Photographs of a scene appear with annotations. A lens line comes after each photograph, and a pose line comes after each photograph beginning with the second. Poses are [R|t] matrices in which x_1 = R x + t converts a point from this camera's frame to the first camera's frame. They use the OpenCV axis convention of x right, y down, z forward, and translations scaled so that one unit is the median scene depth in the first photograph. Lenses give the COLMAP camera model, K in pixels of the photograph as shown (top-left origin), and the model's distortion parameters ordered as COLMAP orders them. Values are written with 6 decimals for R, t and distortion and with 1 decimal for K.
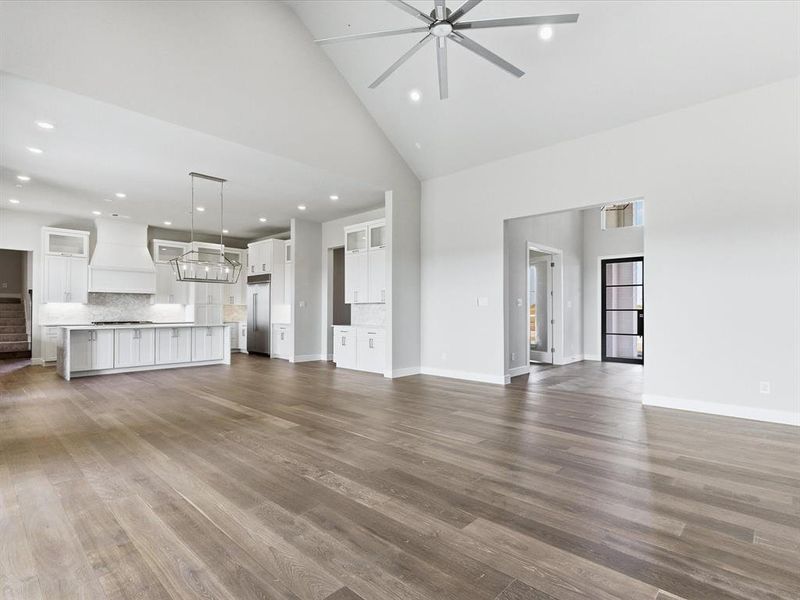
lens RADIAL K [[413.1, 0, 403.7], [0, 413.1, 307.3], [0, 0, 1]] dist [-0.000734, 0.000114]
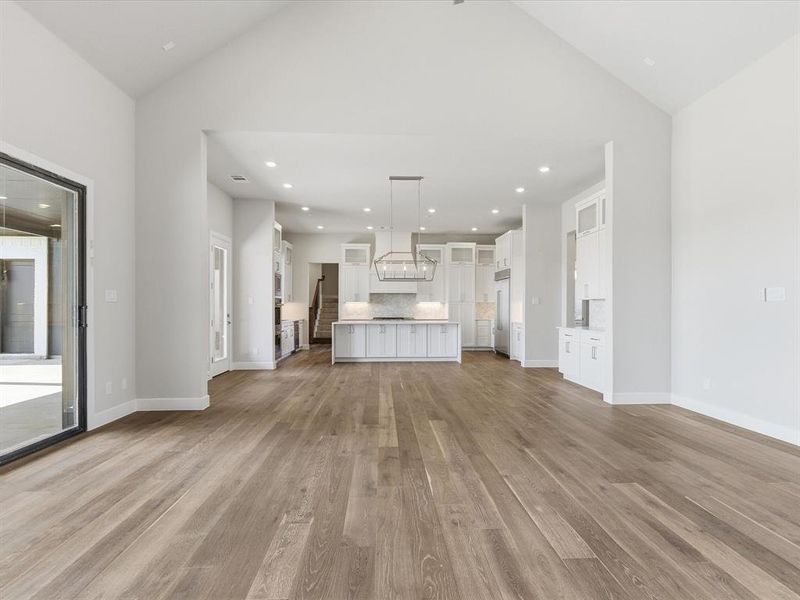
lens RADIAL K [[413.1, 0, 398.5], [0, 413.1, 303.4], [0, 0, 1]] dist [-0.000734, 0.000114]
pose [[0.720702, -0.006764, -0.693212, 0.157047], [0.005885, 0.999976, -0.003638, -0.001450], [0.693220, -0.001458, 0.720724, 0.183081]]
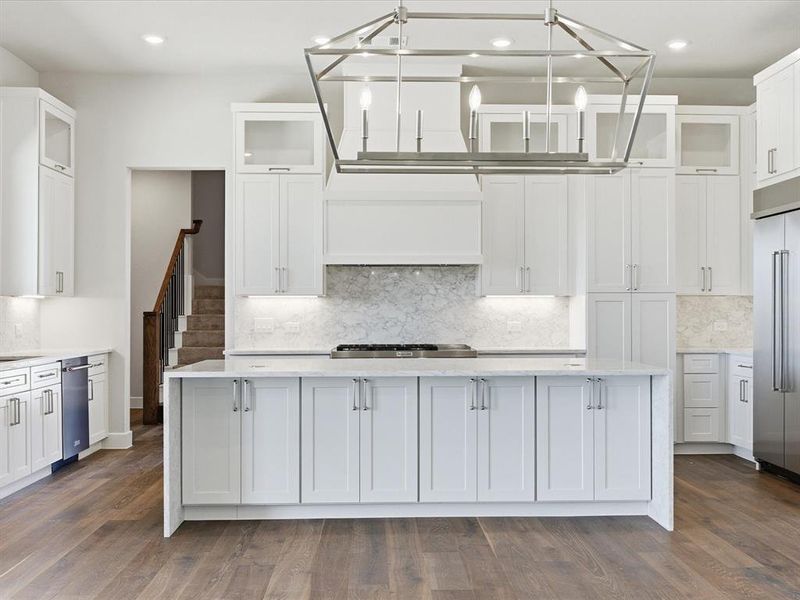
lens RADIAL K [[888.4, 0, 401.4], [0, 888.4, 304.7], [0, 0, 1]] dist [-0.009968, 0.000000]
pose [[0.715370, -0.005604, -0.698723, -0.159759], [0.008083, 0.999967, 0.000256, -0.000594], [0.698699, -0.005831, 0.715392, 0.497487]]
